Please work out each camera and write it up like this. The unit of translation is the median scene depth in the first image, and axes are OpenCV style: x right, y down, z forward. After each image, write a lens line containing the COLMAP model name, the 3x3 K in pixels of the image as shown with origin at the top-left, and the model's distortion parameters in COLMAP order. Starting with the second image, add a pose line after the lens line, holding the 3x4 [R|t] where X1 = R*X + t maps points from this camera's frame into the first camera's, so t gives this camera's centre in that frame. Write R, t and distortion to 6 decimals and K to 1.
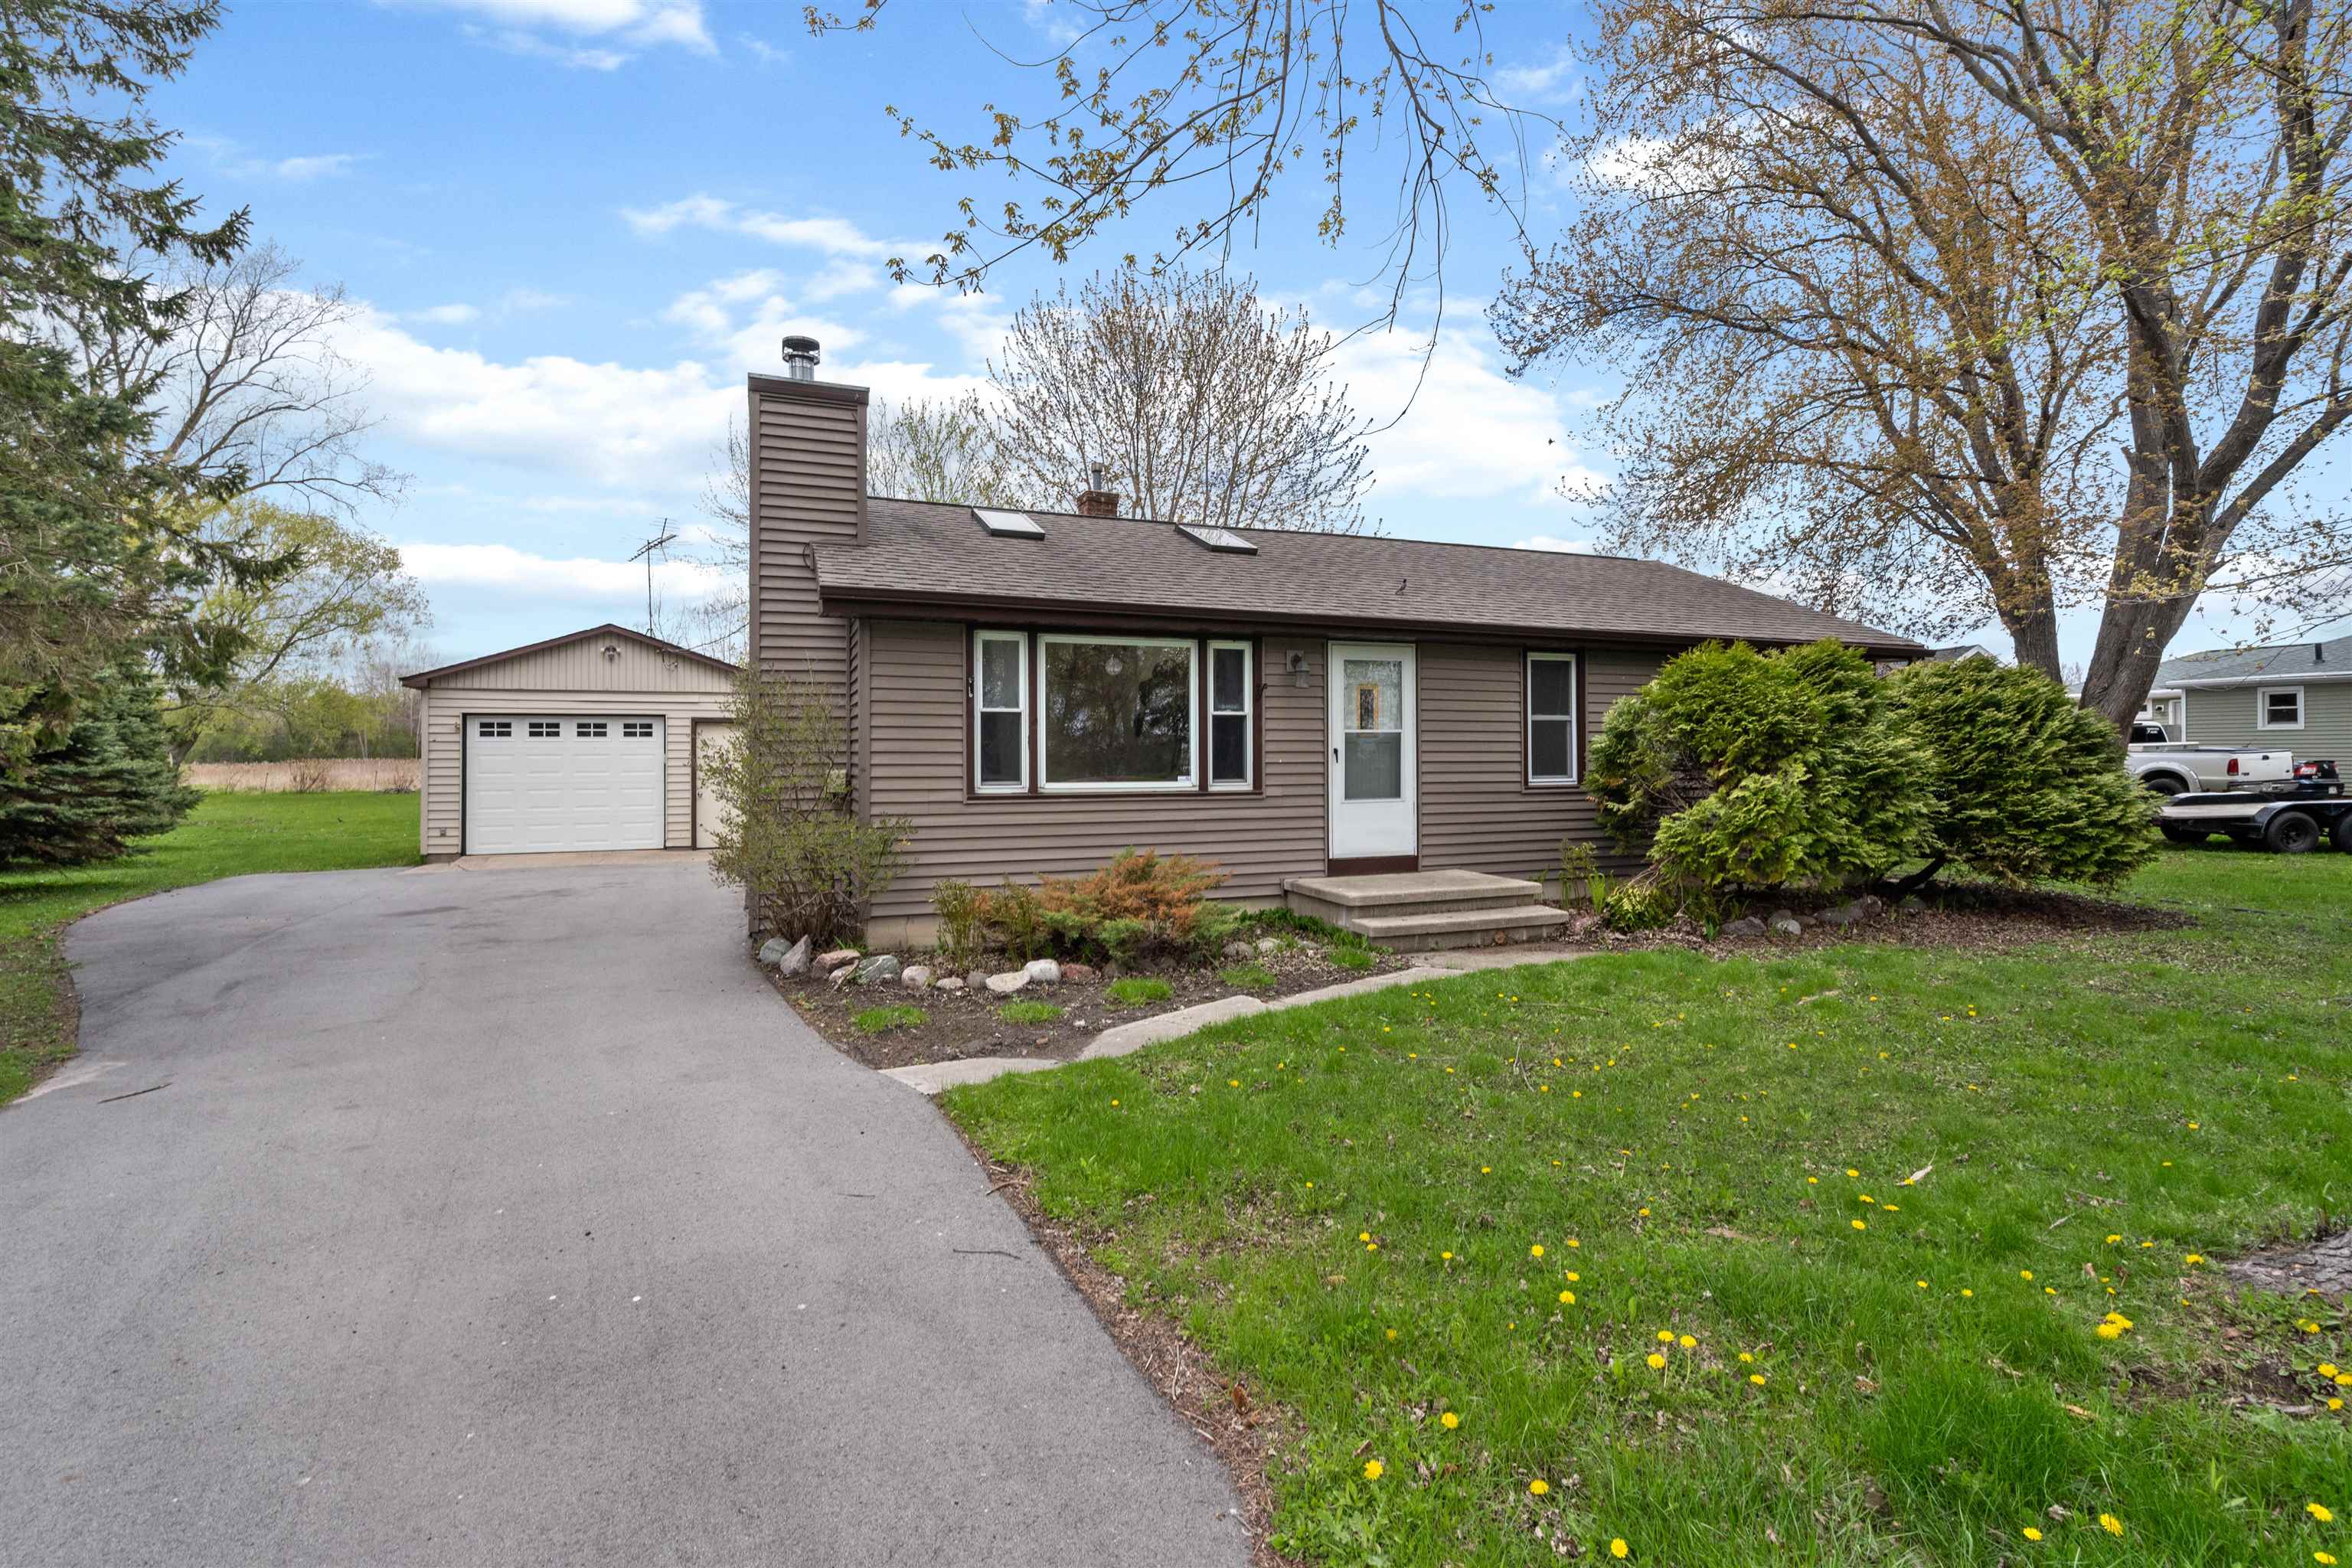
lens RADIAL K [[1110.5, 0, 1136.4], [0, 1110.5, 747.6], [0, 0, 1]] dist [0.000360, 0.000158]
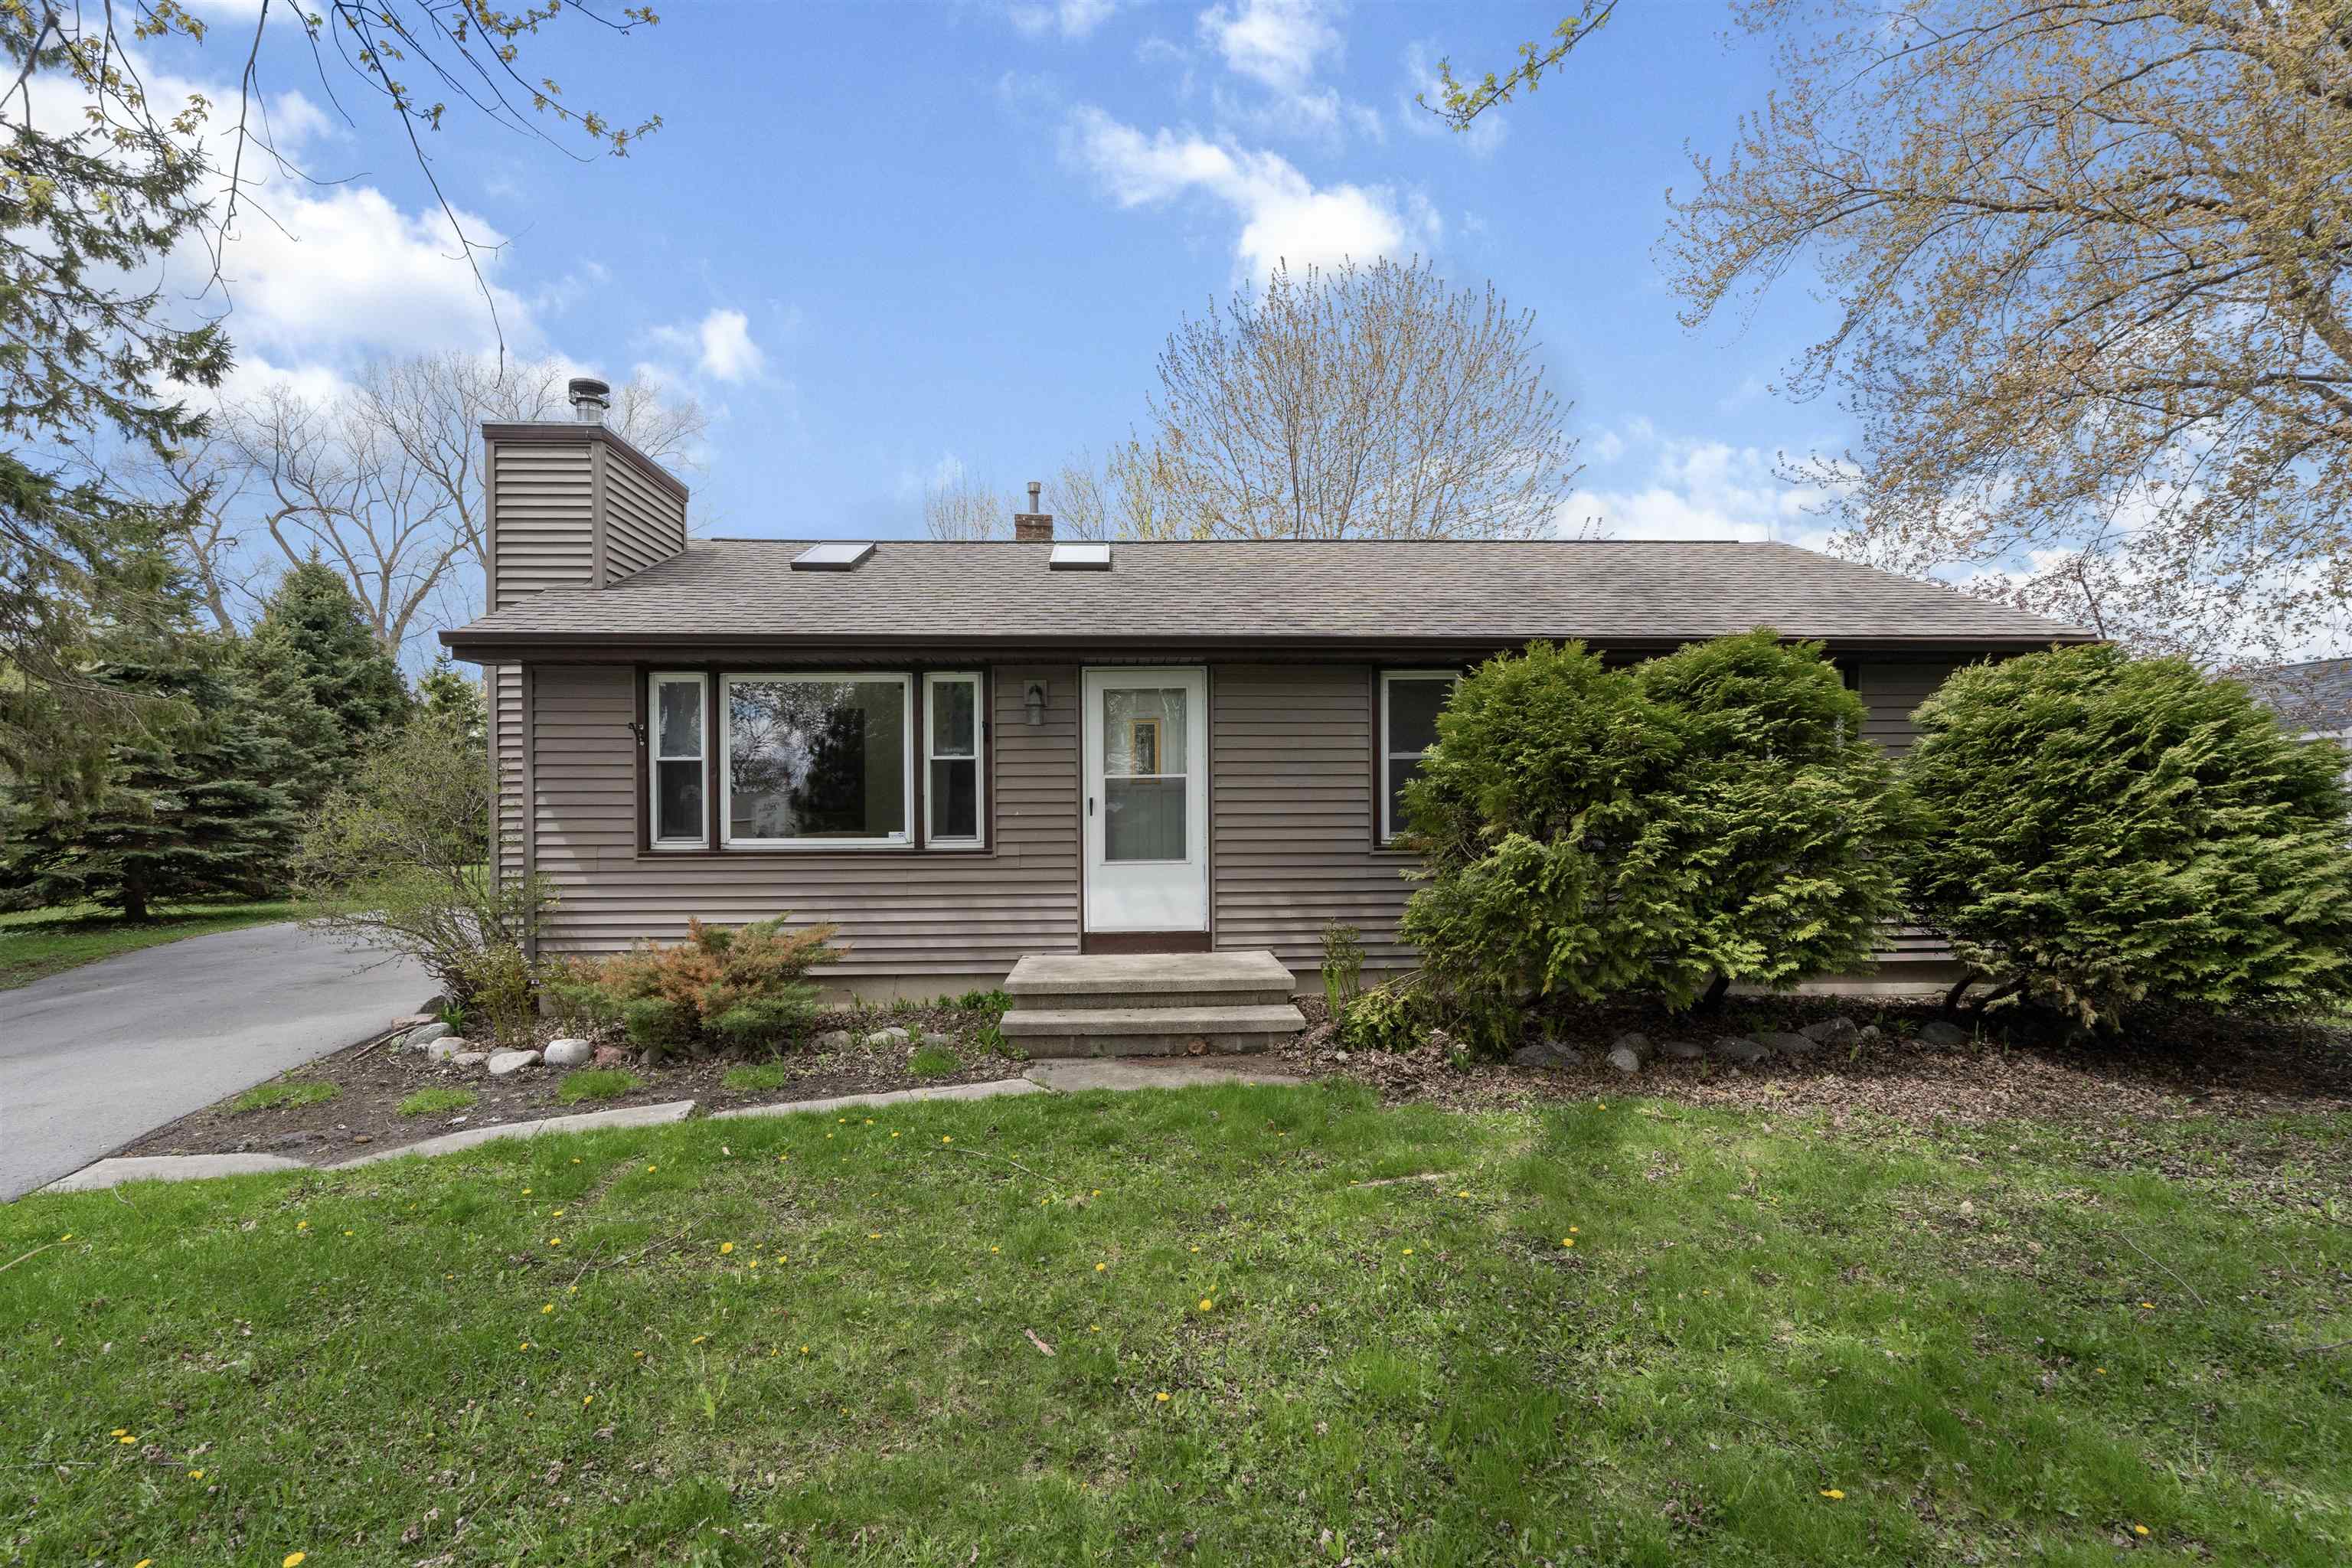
lens RADIAL K [[1110.5, 0, 1179.8], [0, 1110.5, 803.8], [0, 0, 1]] dist [0.000360, 0.000158]
pose [[0.941148, -0.003551, -0.337977, 0.529082], [0.006051, 0.999962, 0.006346, -0.000001], [0.337942, -0.008018, 0.941133, 0.257748]]
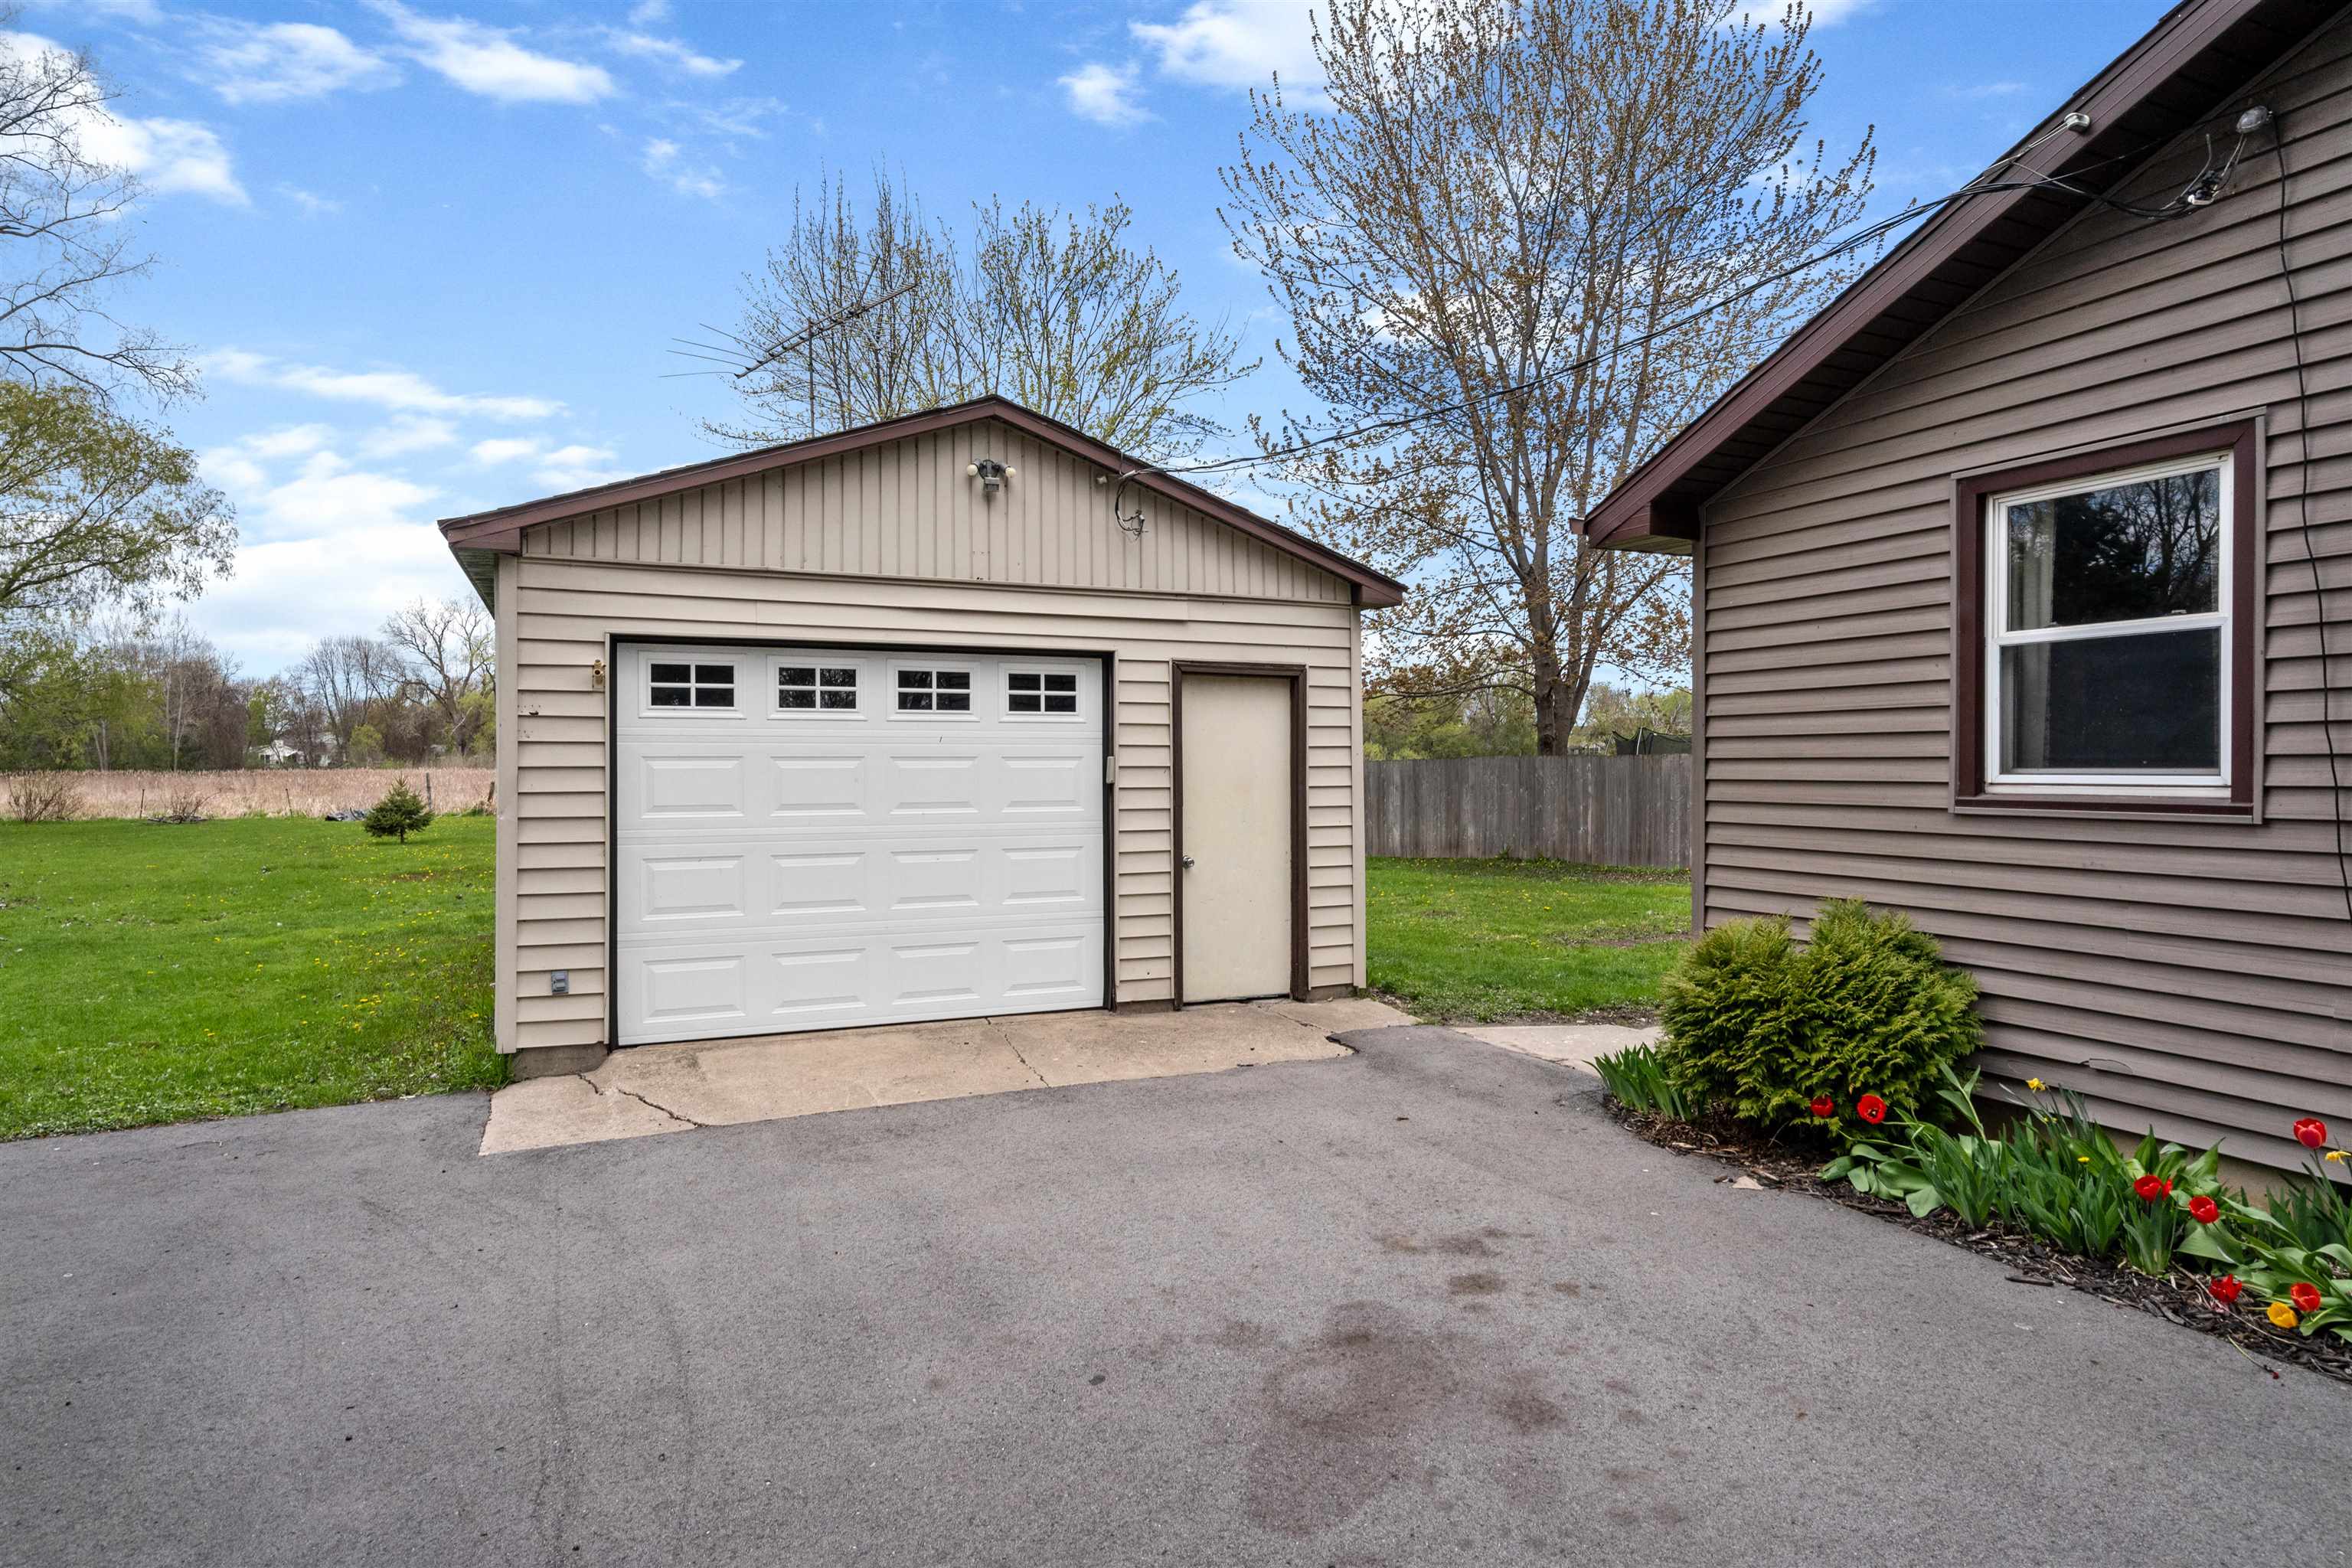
lens RADIAL K [[1384.9, 0, 1169.1], [0, 1384.9, 777.3], [0, 0, 1]] dist [0.021067, 0.002058]
pose [[0.999126, 0.001477, 0.041777, -0.400733], [-0.002001, 0.999920, 0.012488, 0.006365], [-0.041755, -0.012561, 0.999049, 0.499877]]
